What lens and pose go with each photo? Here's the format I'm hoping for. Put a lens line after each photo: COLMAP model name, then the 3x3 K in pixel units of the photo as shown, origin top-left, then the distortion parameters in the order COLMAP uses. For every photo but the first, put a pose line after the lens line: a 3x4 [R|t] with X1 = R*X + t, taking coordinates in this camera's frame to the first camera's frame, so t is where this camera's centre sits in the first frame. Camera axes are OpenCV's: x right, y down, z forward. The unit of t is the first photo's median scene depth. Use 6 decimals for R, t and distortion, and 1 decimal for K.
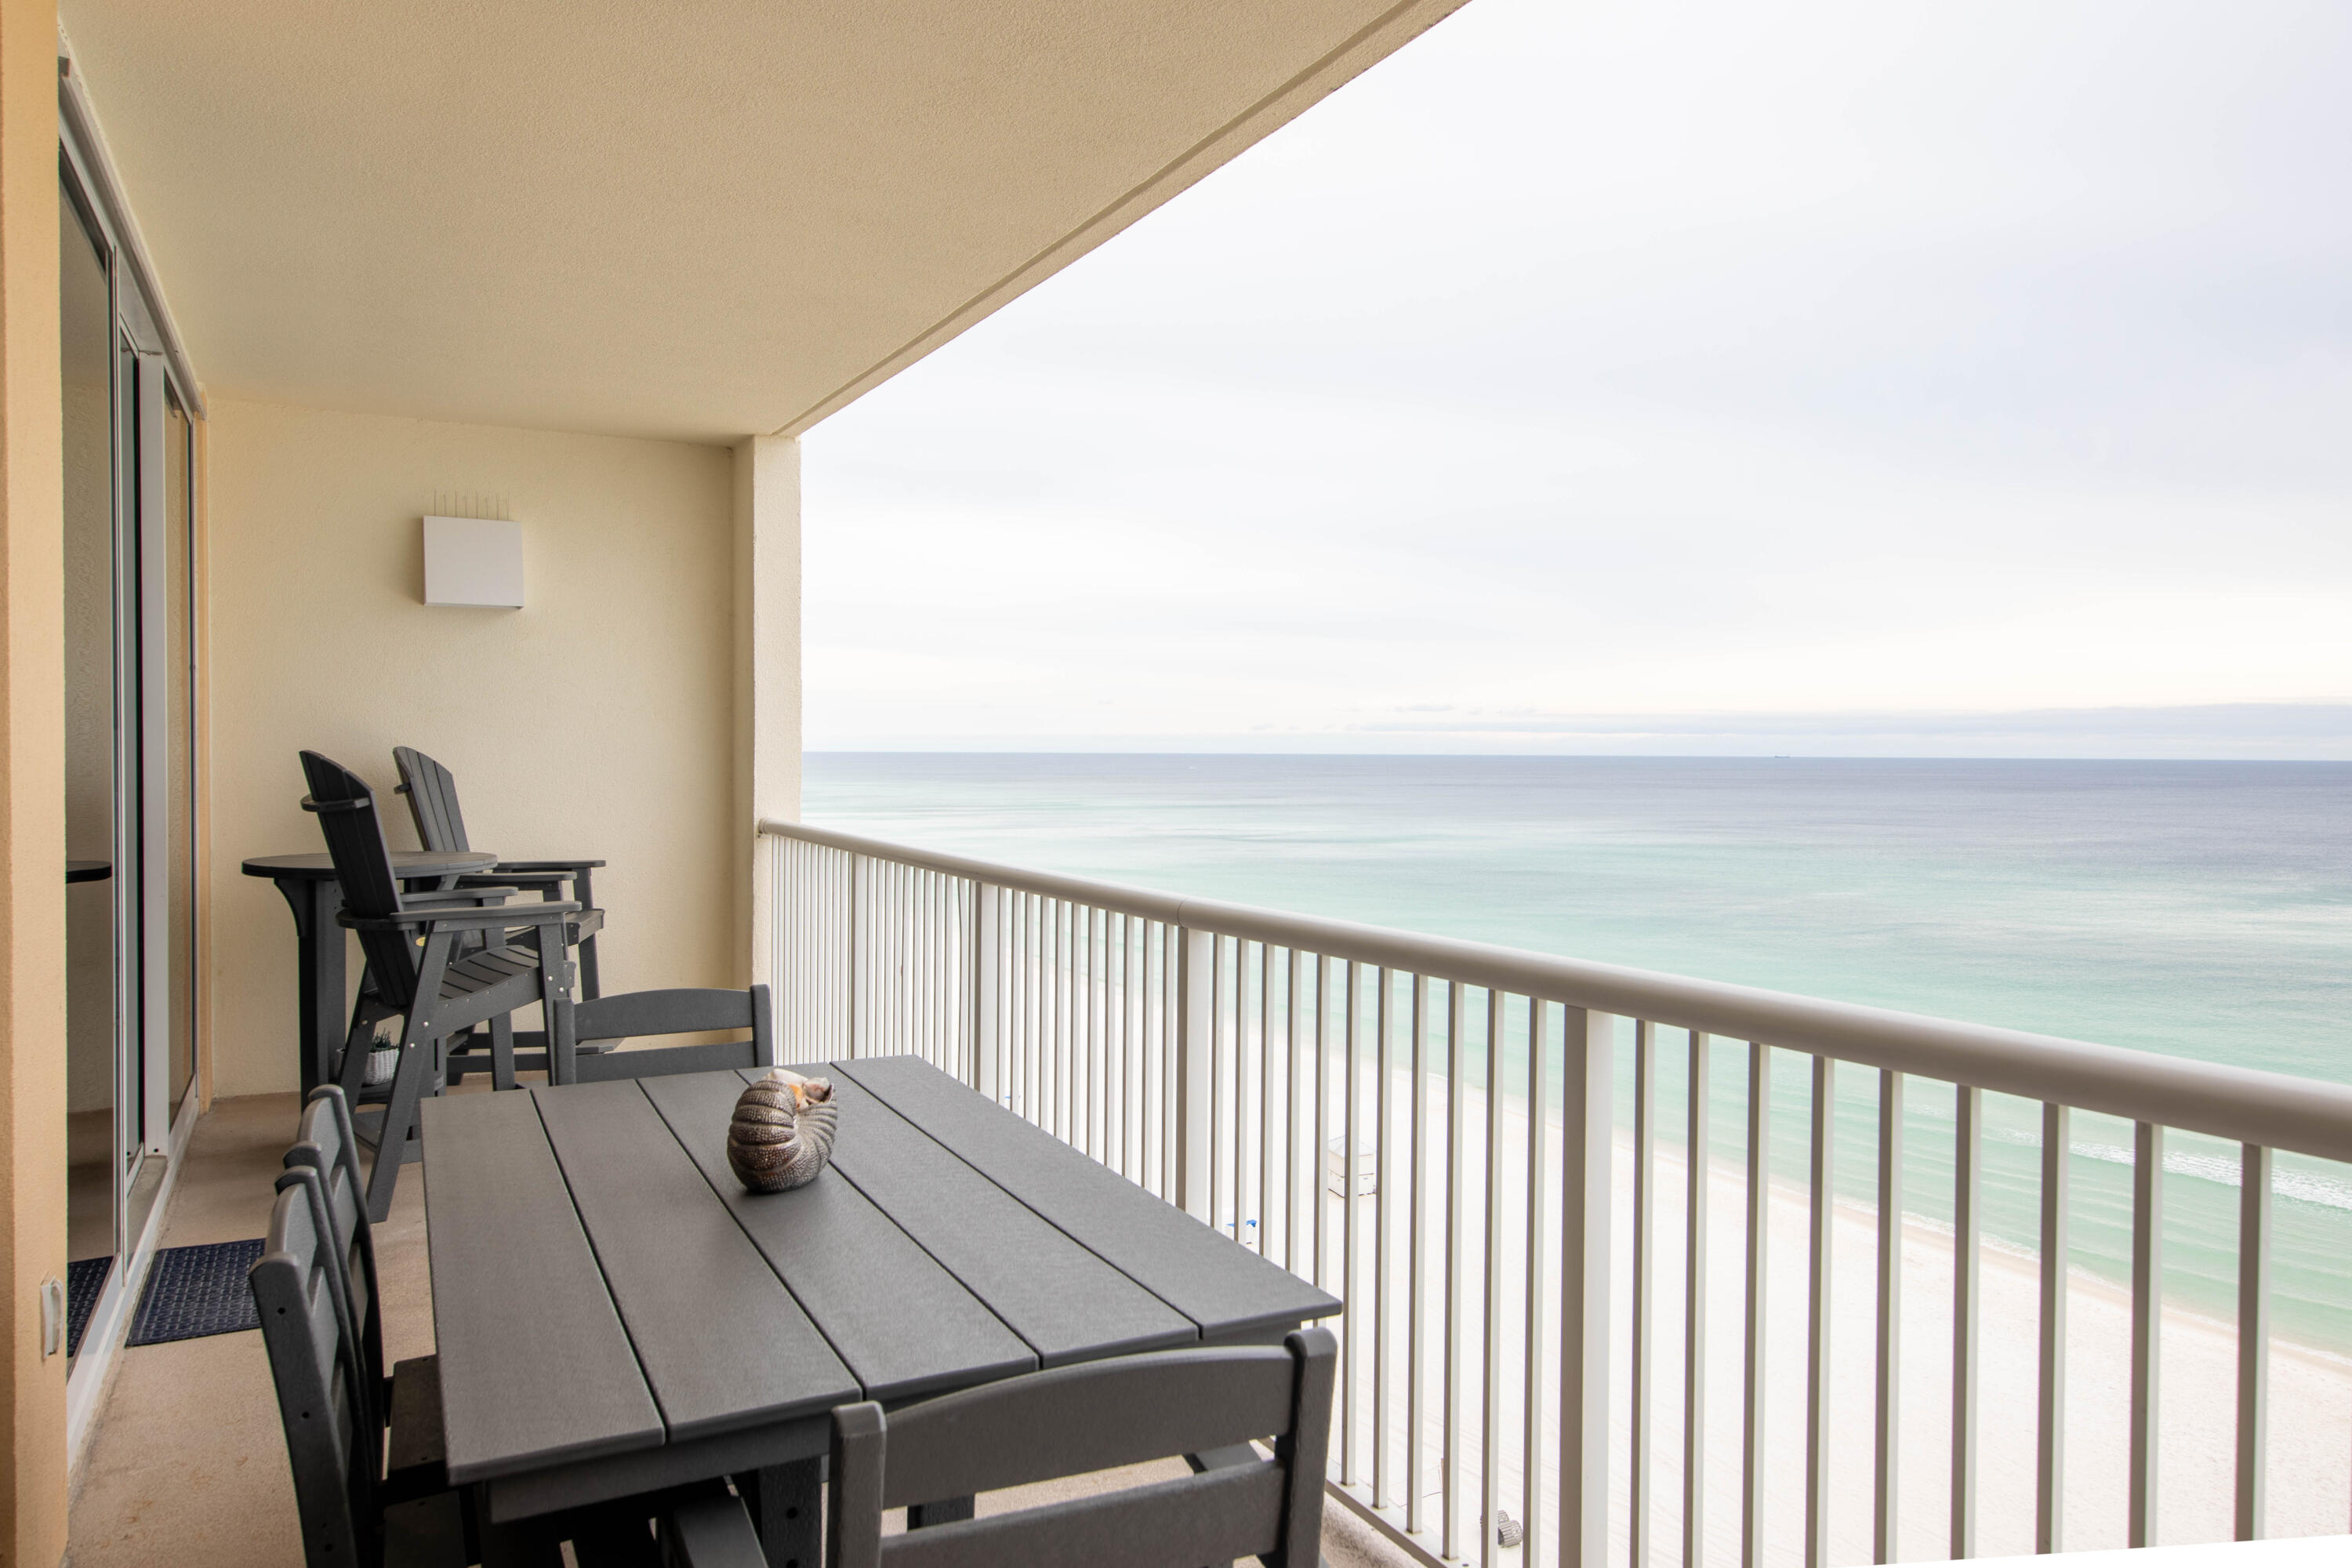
lens RADIAL K [[1587.3, 0, 1224.0], [0, 1587.3, 779.4], [0, 0, 1]] dist [-0.008266, 0.004277]
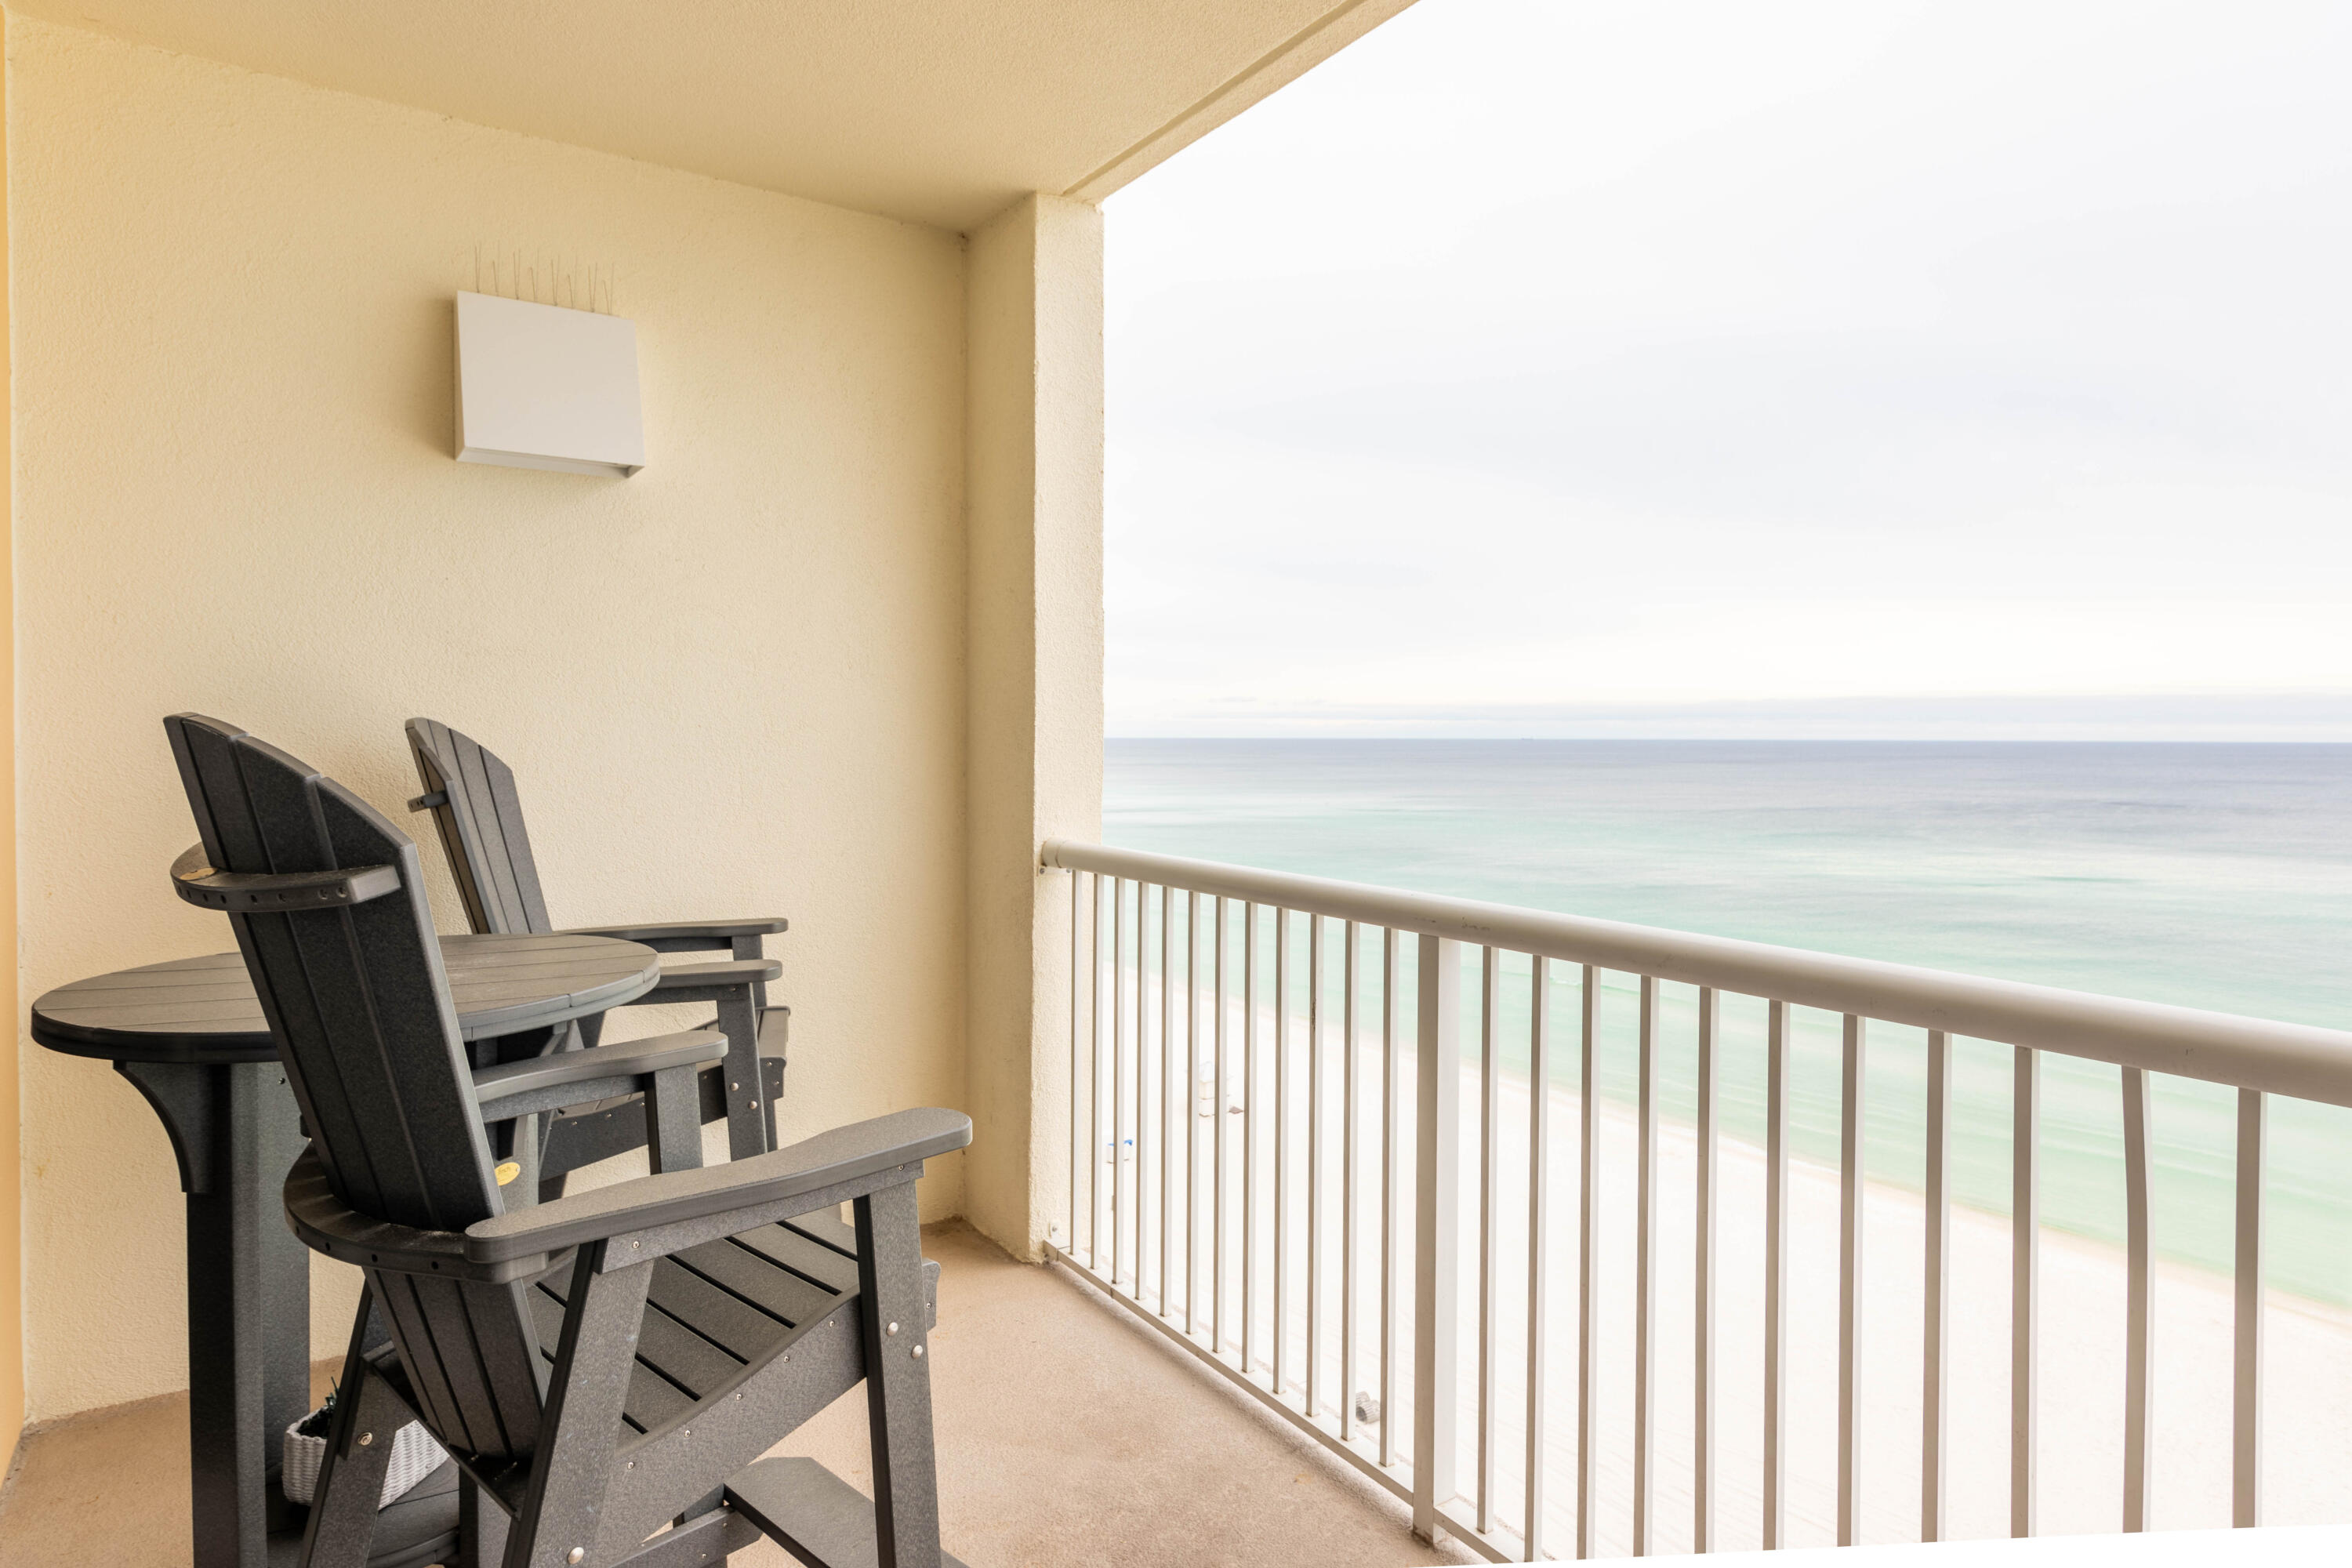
lens RADIAL K [[1275.7, 0, 1159.8], [0, 1275.7, 681.8], [0, 0, 1]] dist [0.014761, -0.002207]
pose [[0.994791, -0.005043, 0.101816, -0.133397], [0.009205, 0.999139, -0.040446, -0.005327], [-0.101524, 0.041173, 0.993981, 0.233018]]
